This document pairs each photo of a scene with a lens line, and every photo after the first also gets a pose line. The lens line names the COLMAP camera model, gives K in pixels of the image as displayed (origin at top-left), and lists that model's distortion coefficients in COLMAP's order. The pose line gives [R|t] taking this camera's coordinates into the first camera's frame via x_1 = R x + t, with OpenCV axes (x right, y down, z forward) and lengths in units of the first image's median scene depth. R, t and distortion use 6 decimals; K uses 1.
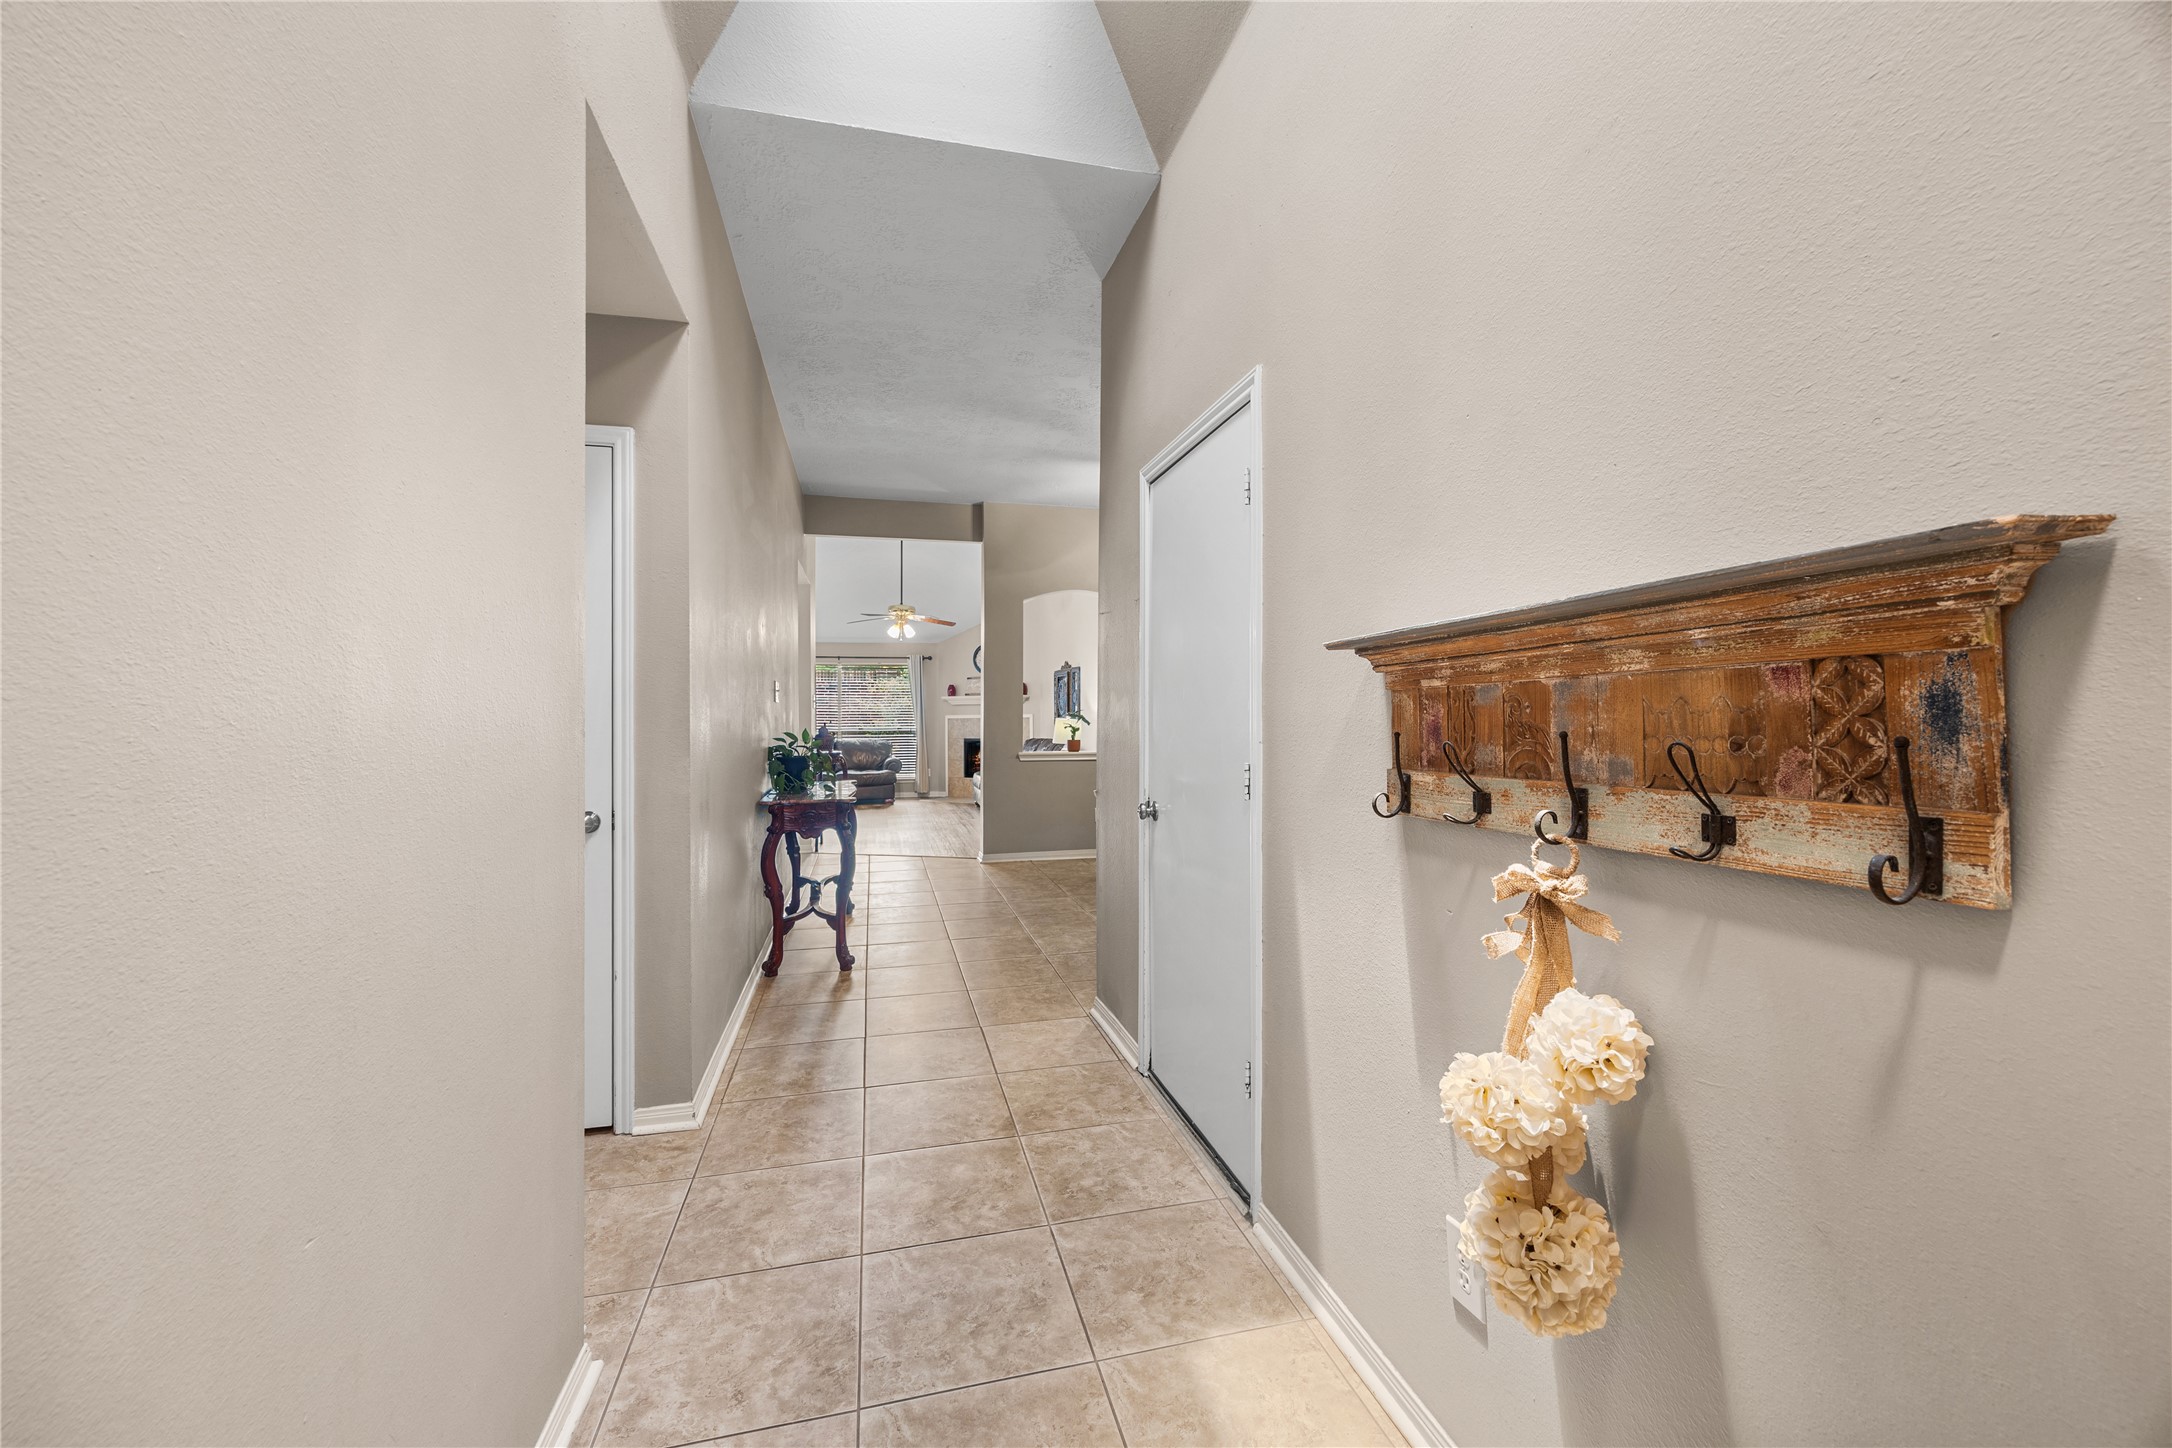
lens RADIAL K [[841.5, 0, 1093.1], [0, 841.5, 715.9], [0, 0, 1]] dist [-0.003437, 0.000361]
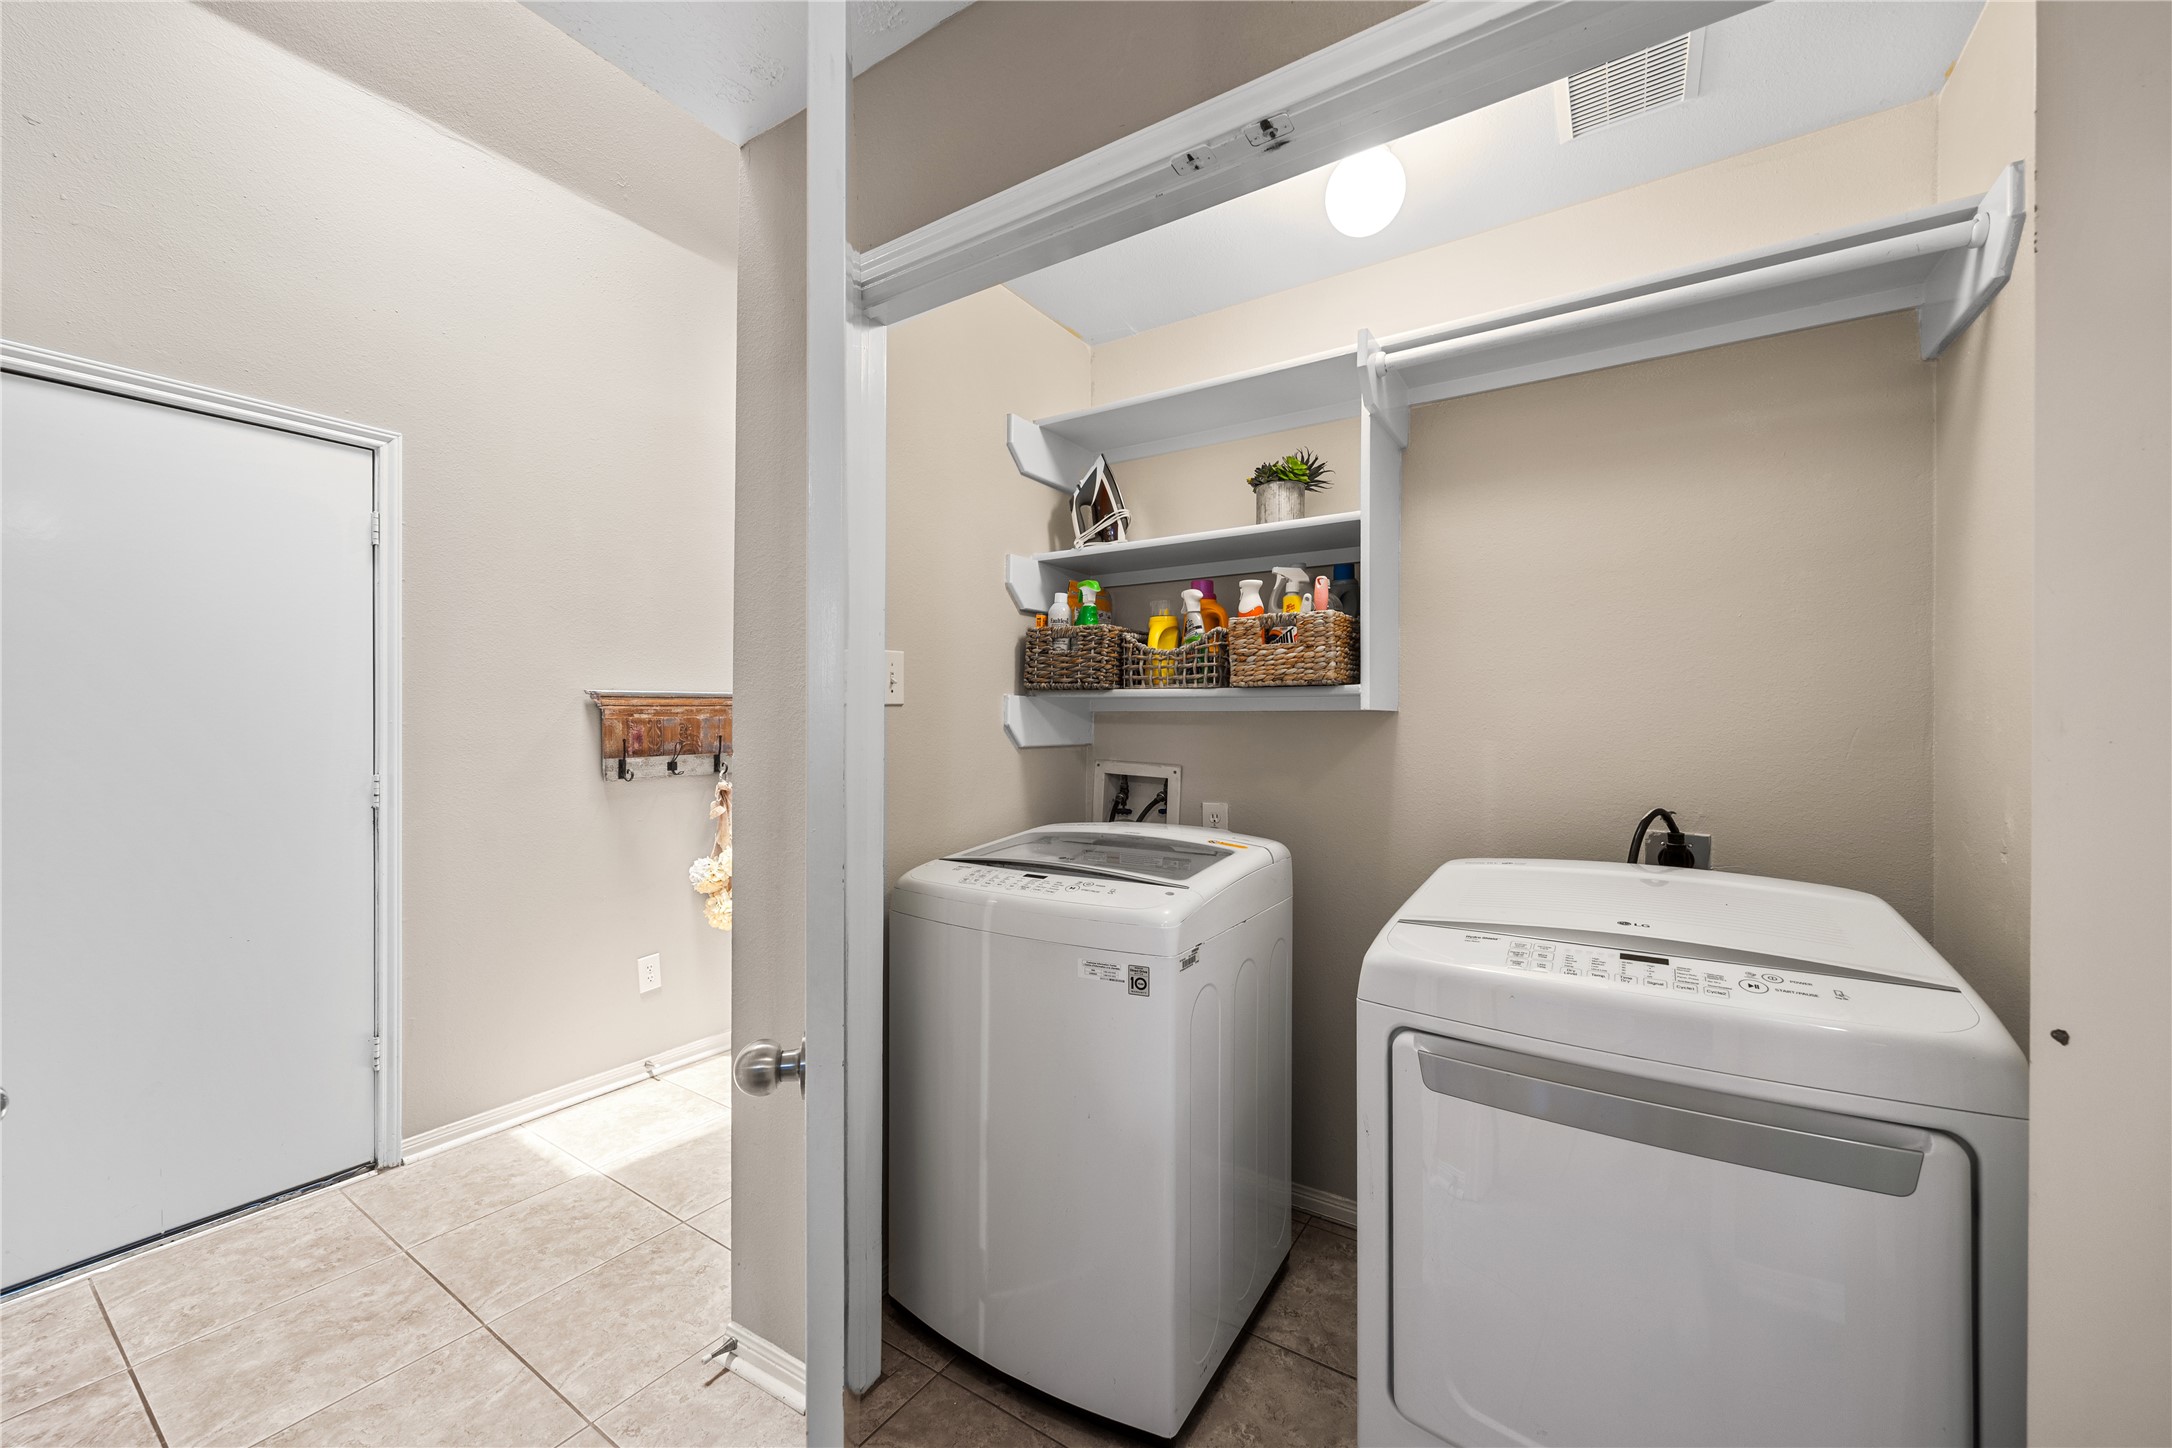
lens RADIAL K [[841.5, 0, 1082.0], [0, 841.5, 719.3], [0, 0, 1]] dist [-0.003437, 0.000361]
pose [[-0.672068, 0.003526, 0.740481, -1.513158], [0.000057, 0.999989, -0.004710, -0.015454], [-0.740489, -0.003123, -0.672061, 1.234097]]
